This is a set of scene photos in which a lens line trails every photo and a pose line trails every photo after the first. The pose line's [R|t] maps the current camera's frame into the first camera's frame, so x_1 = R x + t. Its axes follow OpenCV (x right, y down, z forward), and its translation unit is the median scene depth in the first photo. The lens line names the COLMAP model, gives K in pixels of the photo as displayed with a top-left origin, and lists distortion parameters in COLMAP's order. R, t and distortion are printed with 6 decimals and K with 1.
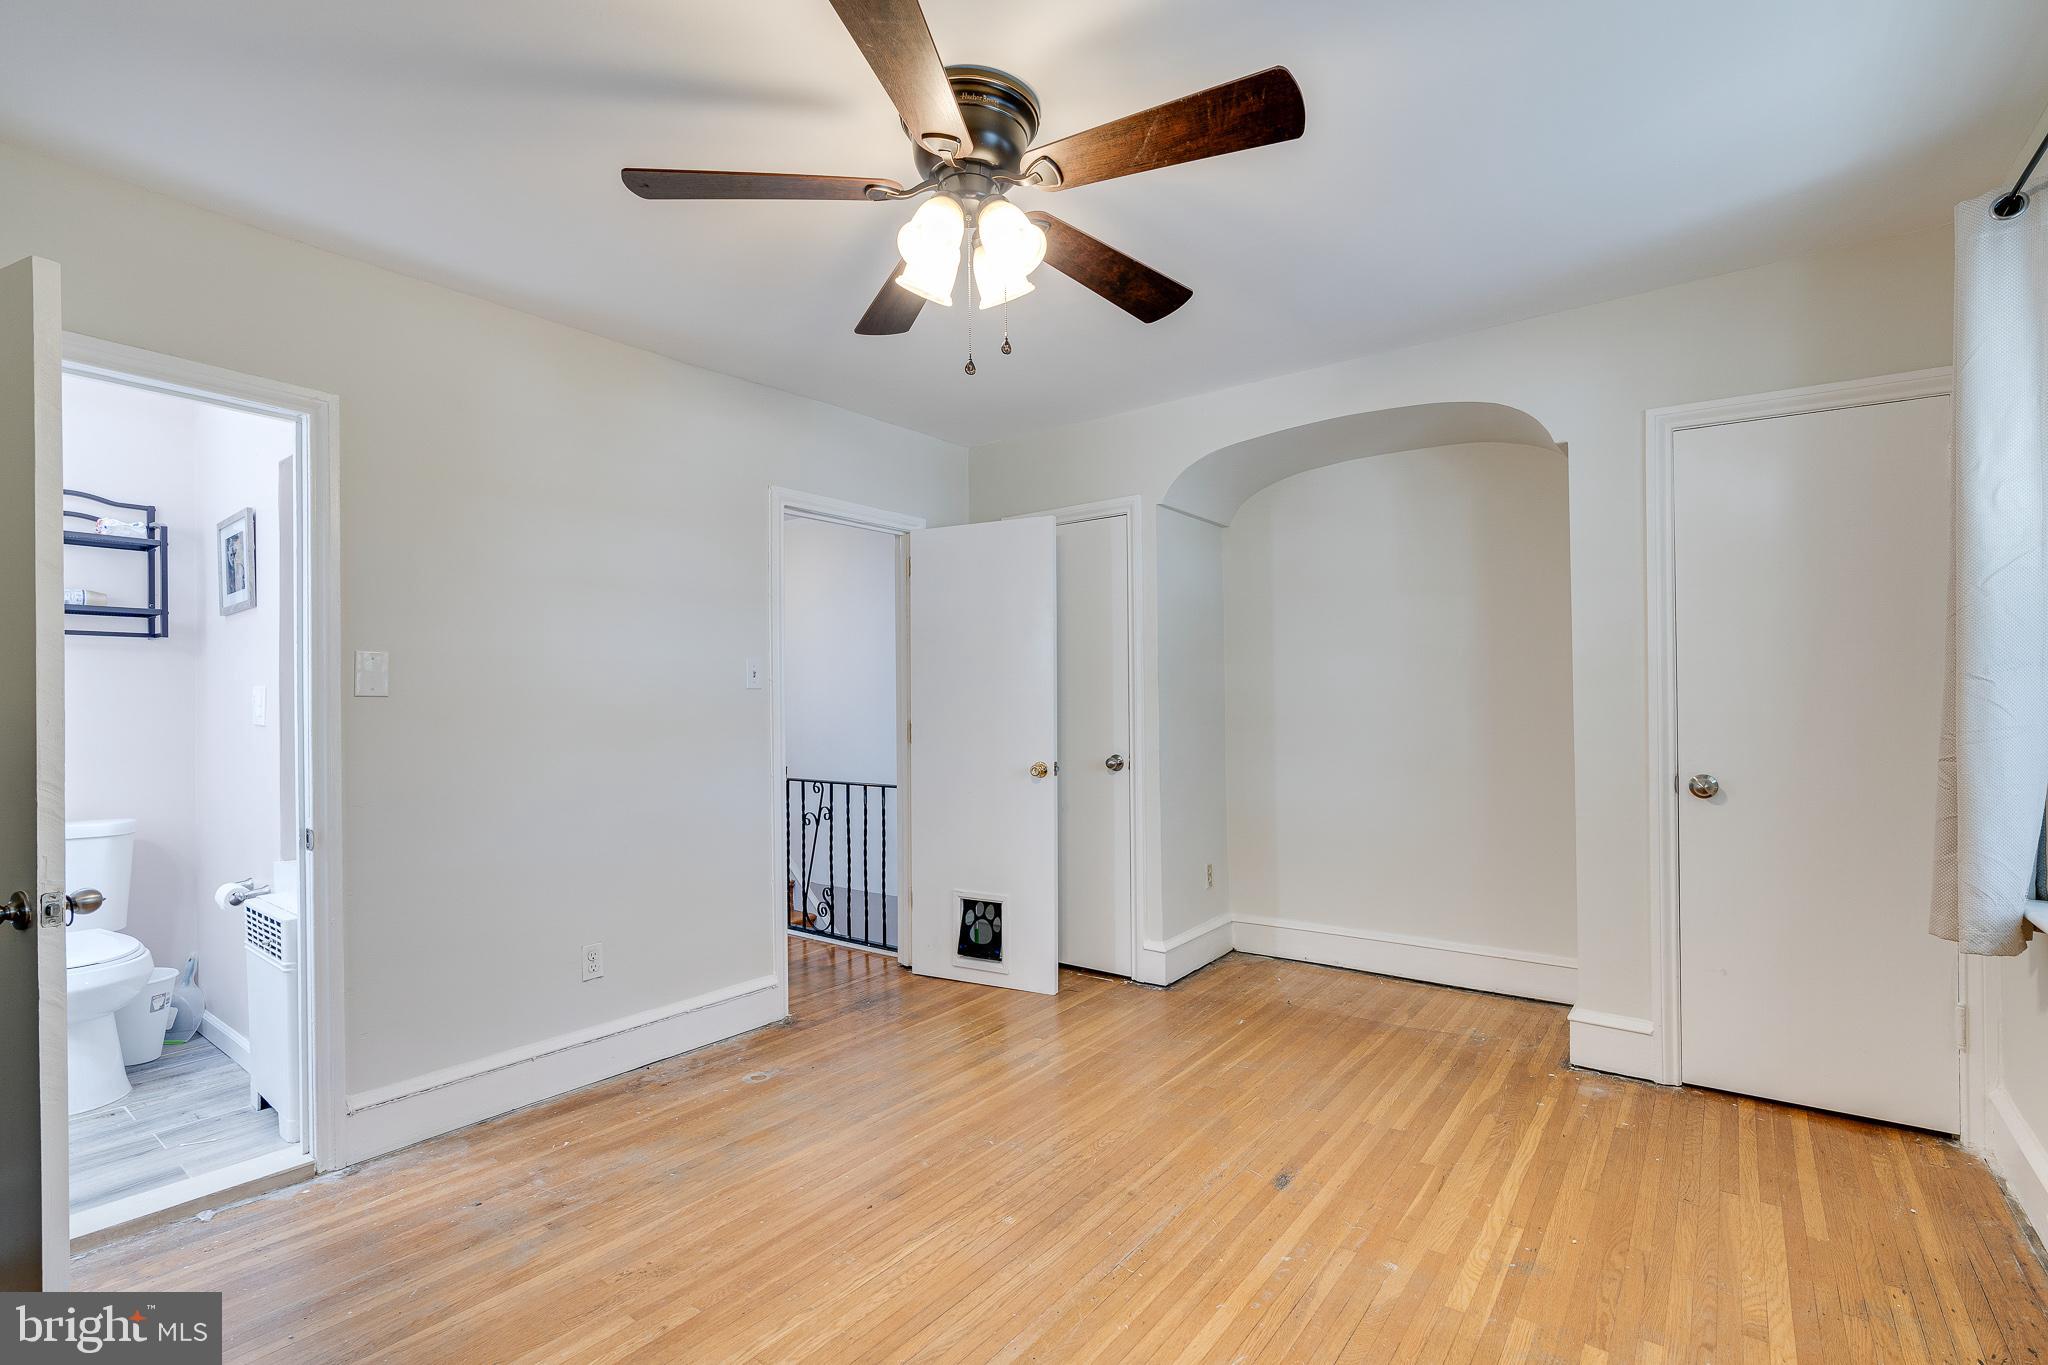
lens RADIAL K [[936.7, 0, 1039.7], [0, 936.7, 701.1], [0, 0, 1]] dist [-0.008005, 0.003230]
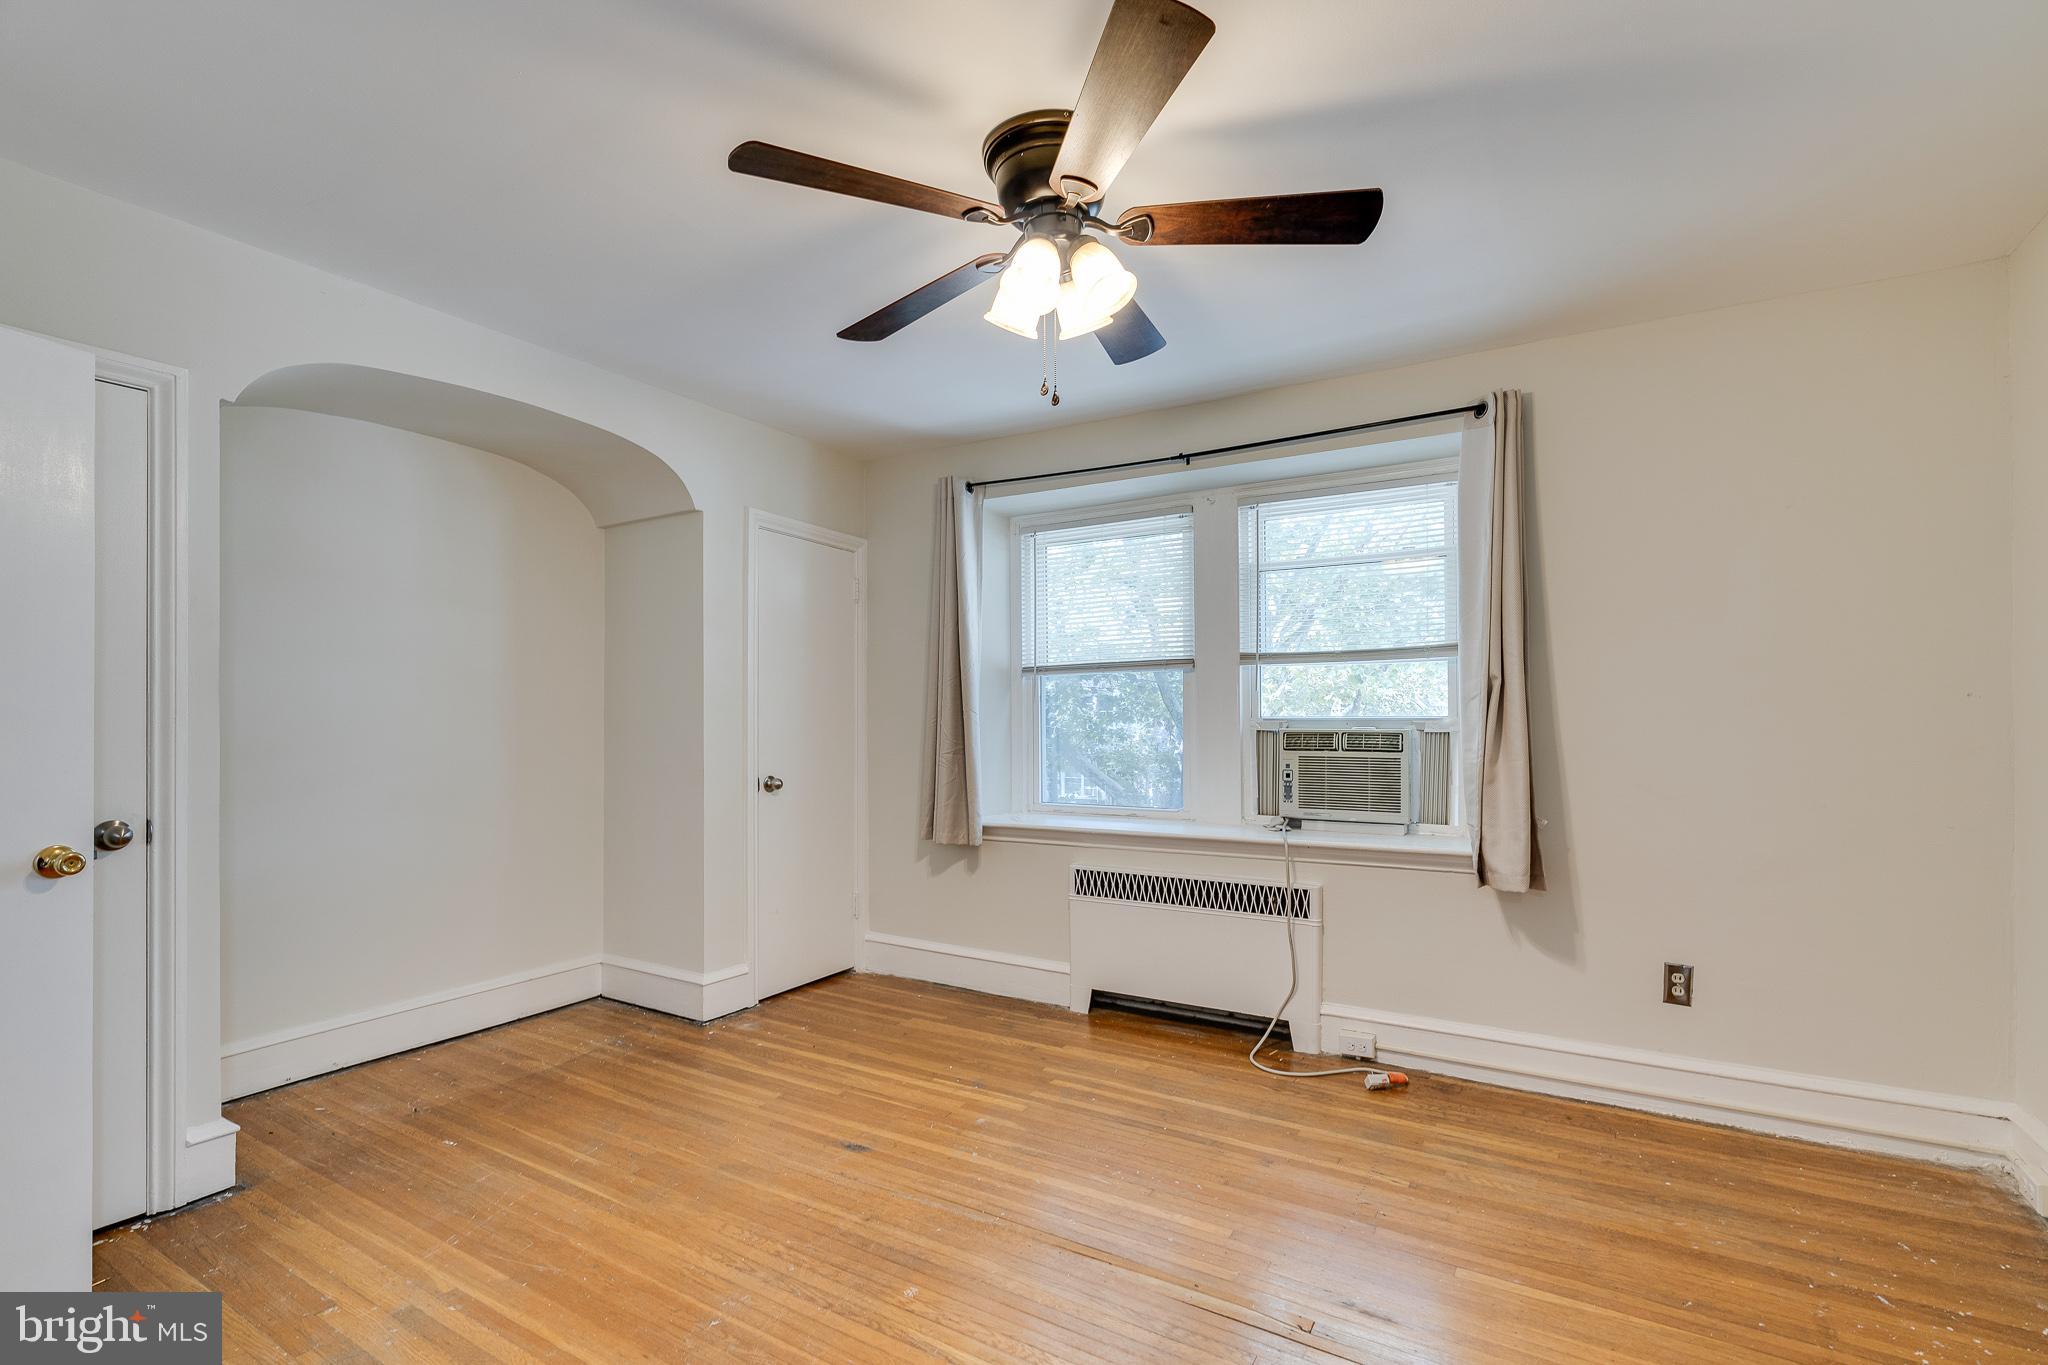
lens RADIAL K [[936.7, 0, 1013.4], [0, 936.7, 702.6], [0, 0, 1]] dist [-0.008005, 0.003230]
pose [[-0.088928, 0.025118, 0.995721, -0.774586], [0.006137, 0.999677, -0.024669, 0.007129], [-0.996019, 0.003917, -0.089053, 0.794121]]
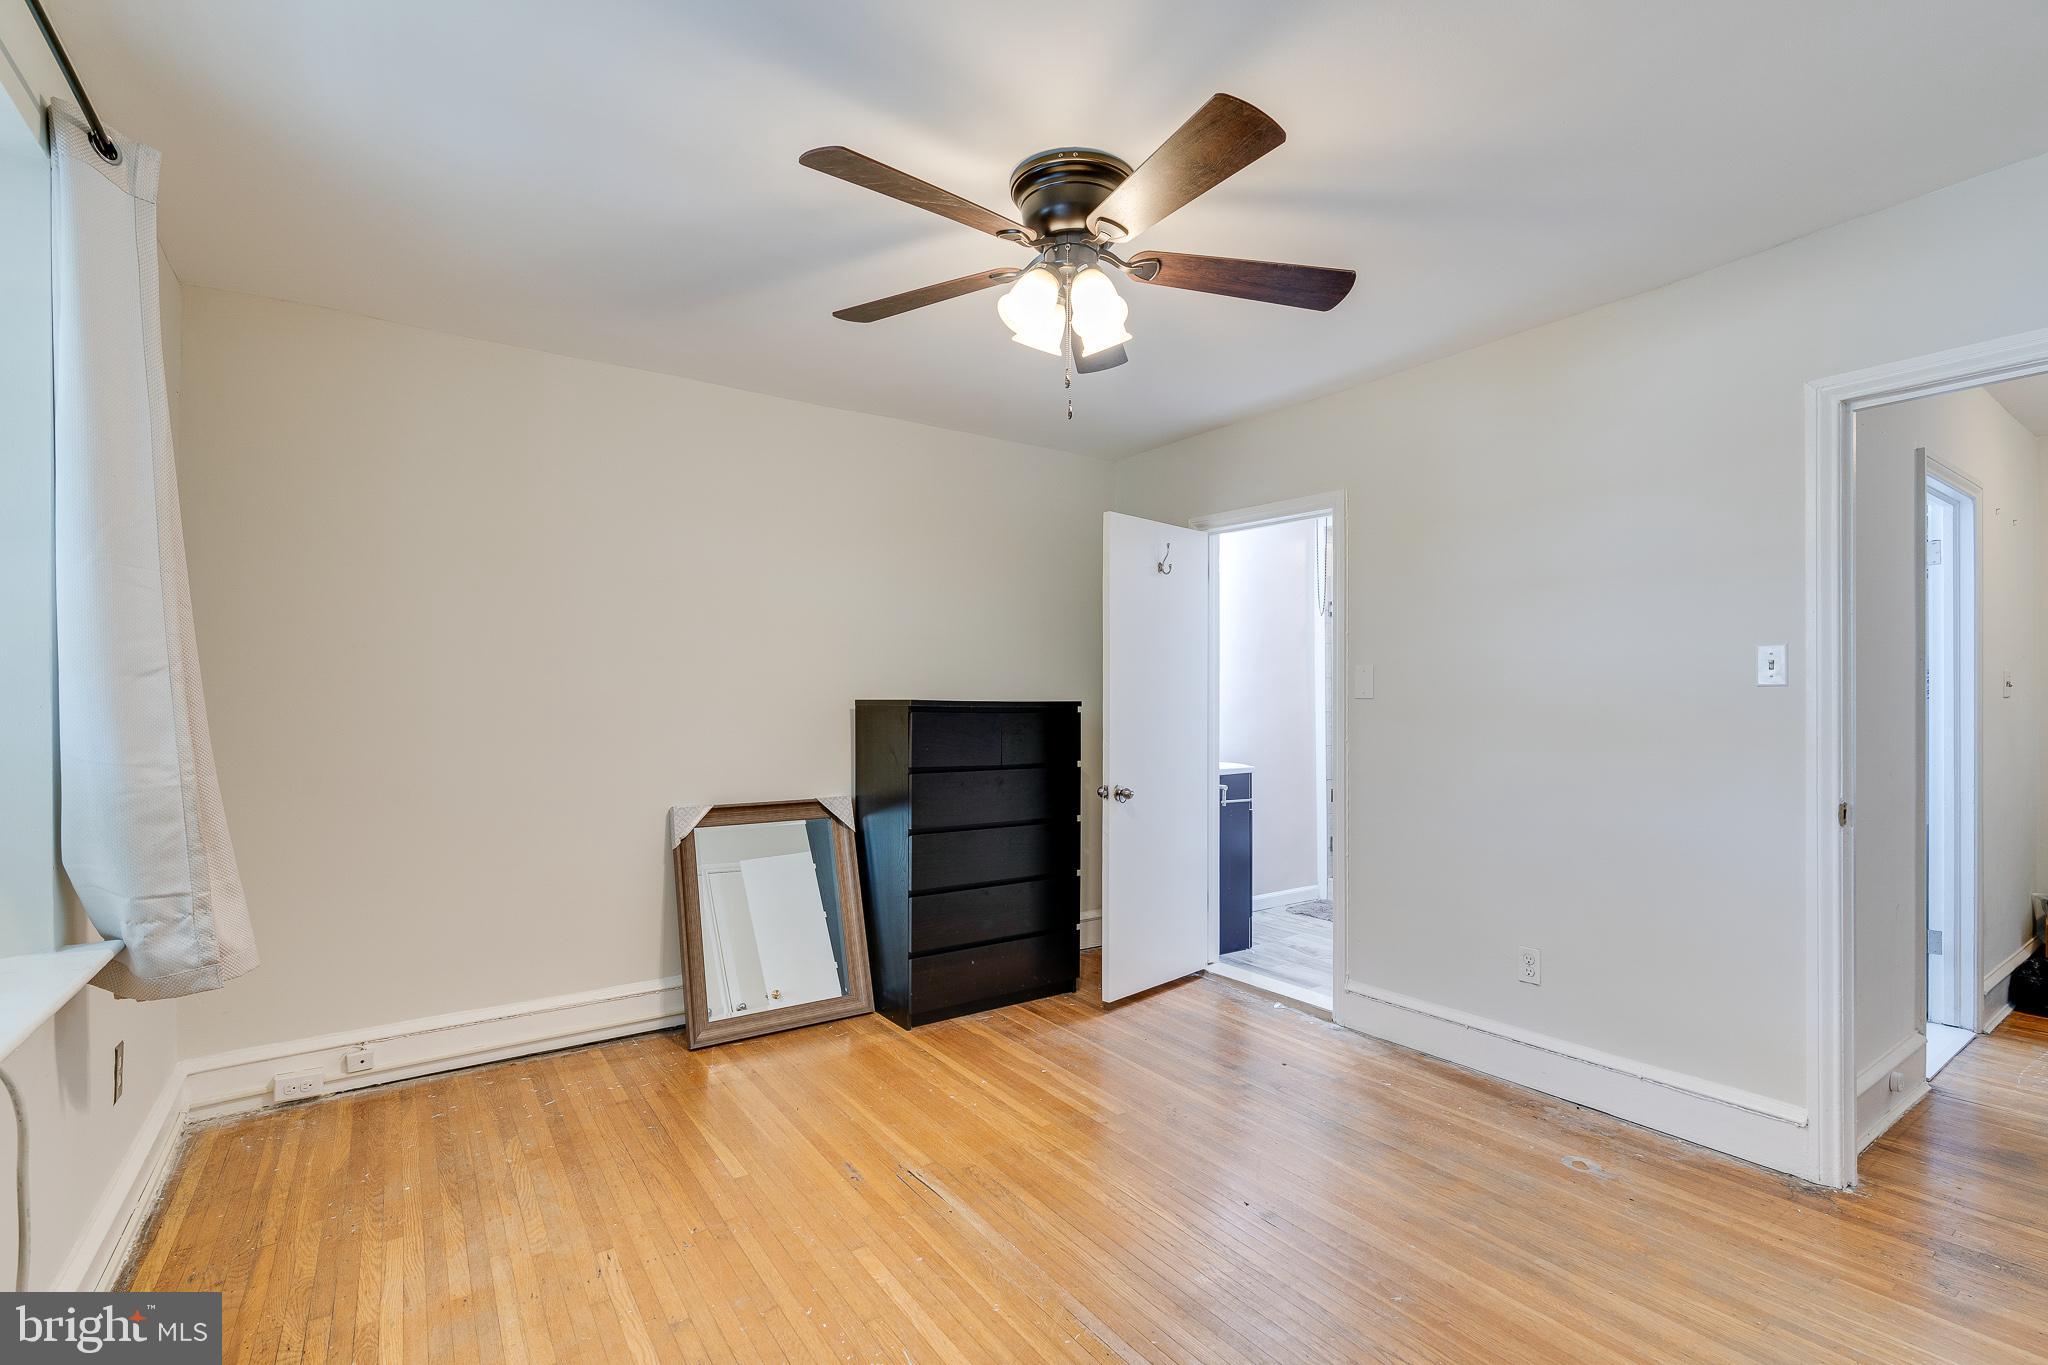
lens RADIAL K [[936.7, 0, 1022.9], [0, 936.7, 671.6], [0, 0, 1]] dist [-0.008005, 0.003230]
pose [[-0.312716, -0.023300, -0.949561, 0.727345], [0.000172, 0.999698, -0.024587, -0.009660], [0.949847, -0.007852, -0.312617, 0.910581]]
